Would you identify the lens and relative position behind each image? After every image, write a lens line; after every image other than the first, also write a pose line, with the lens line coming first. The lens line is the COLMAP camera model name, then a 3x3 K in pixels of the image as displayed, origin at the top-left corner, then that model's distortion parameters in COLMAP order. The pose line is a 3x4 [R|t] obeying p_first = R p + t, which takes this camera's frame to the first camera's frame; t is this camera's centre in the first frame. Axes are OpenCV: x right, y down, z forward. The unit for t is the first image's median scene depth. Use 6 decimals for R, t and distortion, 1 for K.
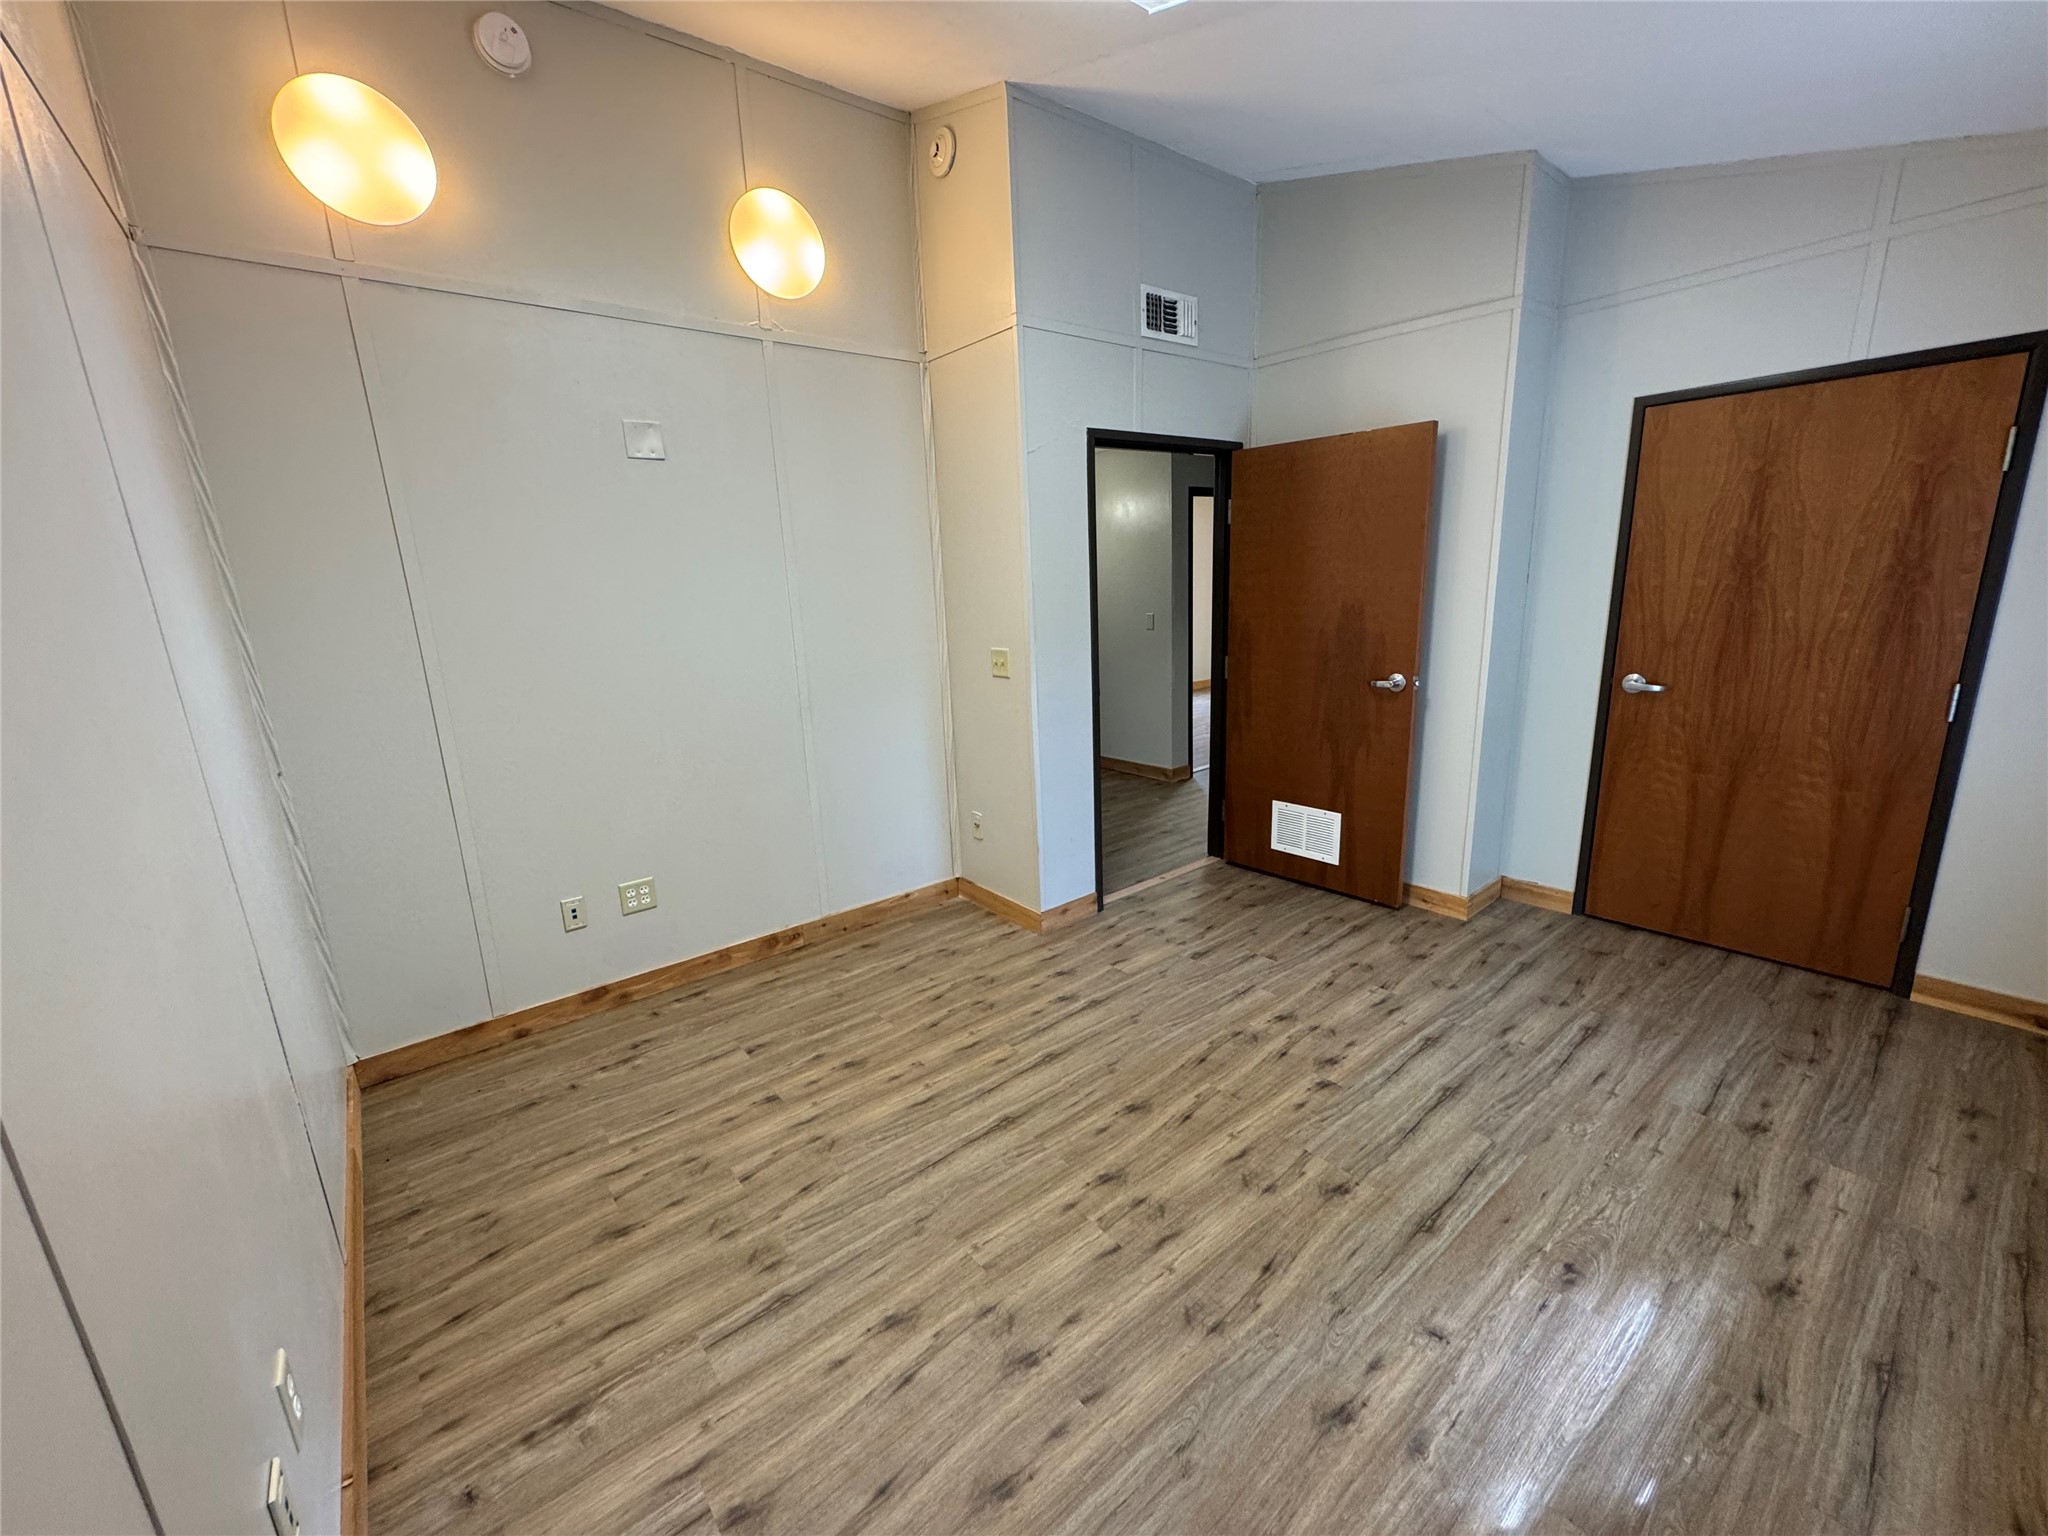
lens RADIAL K [[818.1, 0, 1024.2], [0, 818.1, 774.0], [0, 0, 1]] dist [0.000839, 0.000082]
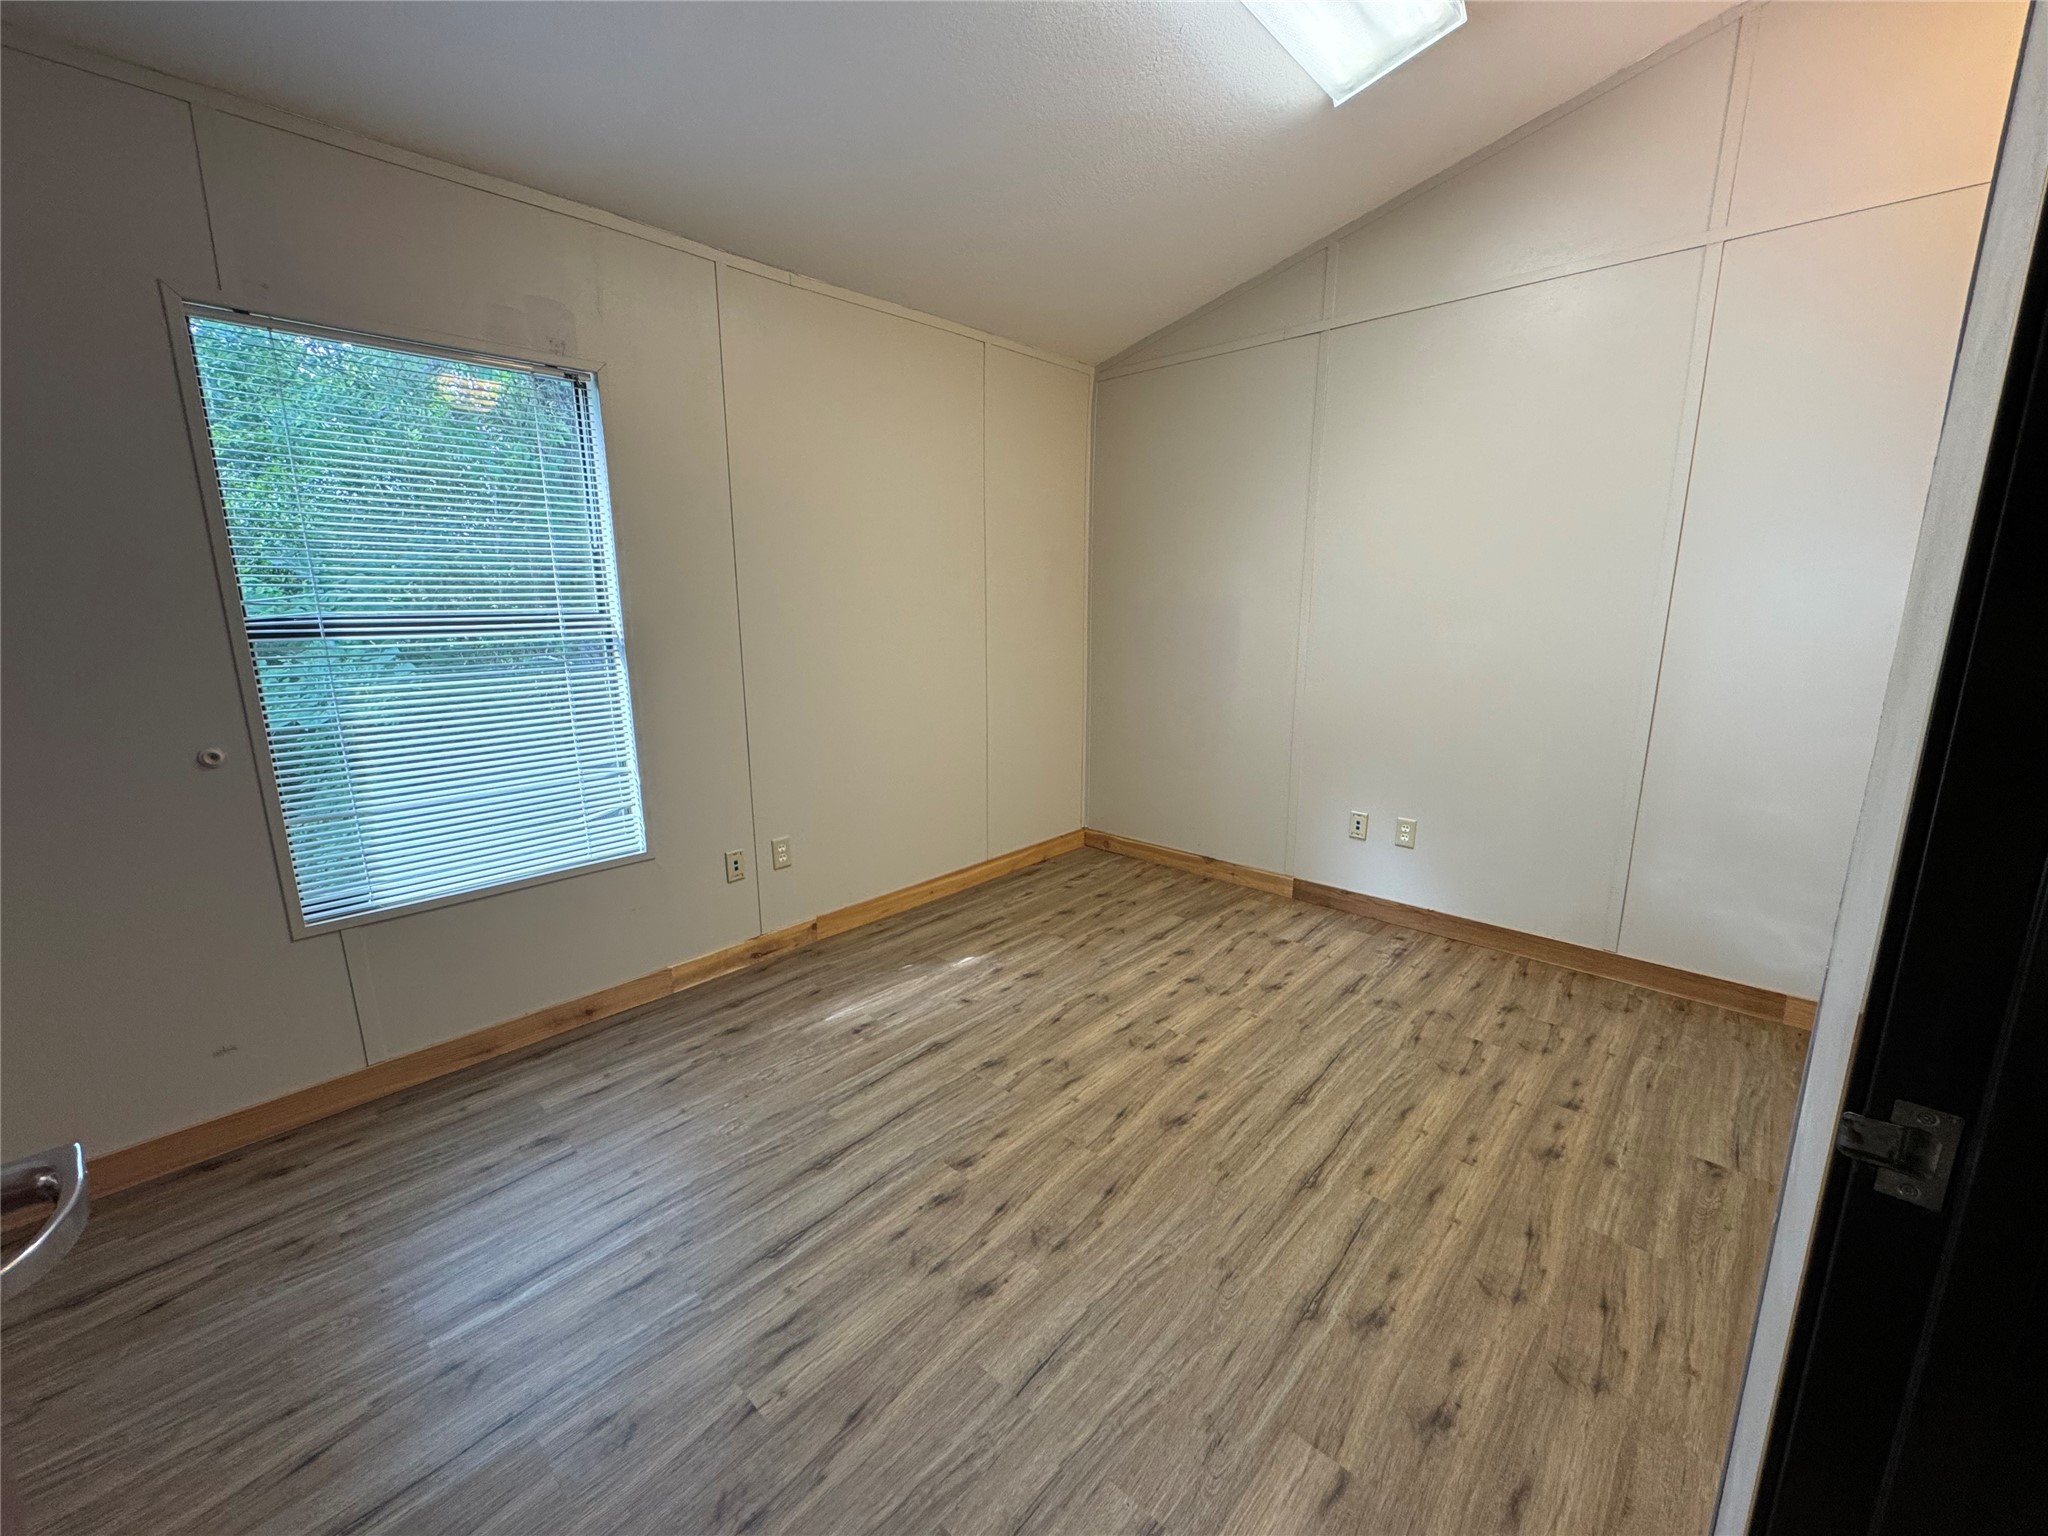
lens RADIAL K [[818.1, 0, 1018.0], [0, 818.1, 764.6], [0, 0, 1]] dist [0.000839, 0.000082]
pose [[-0.988980, 0.071755, -0.129496, 0.425165], [0.008484, 0.900725, 0.434307, -0.374758], [0.147804, 0.428423, -0.891408, 1.711508]]
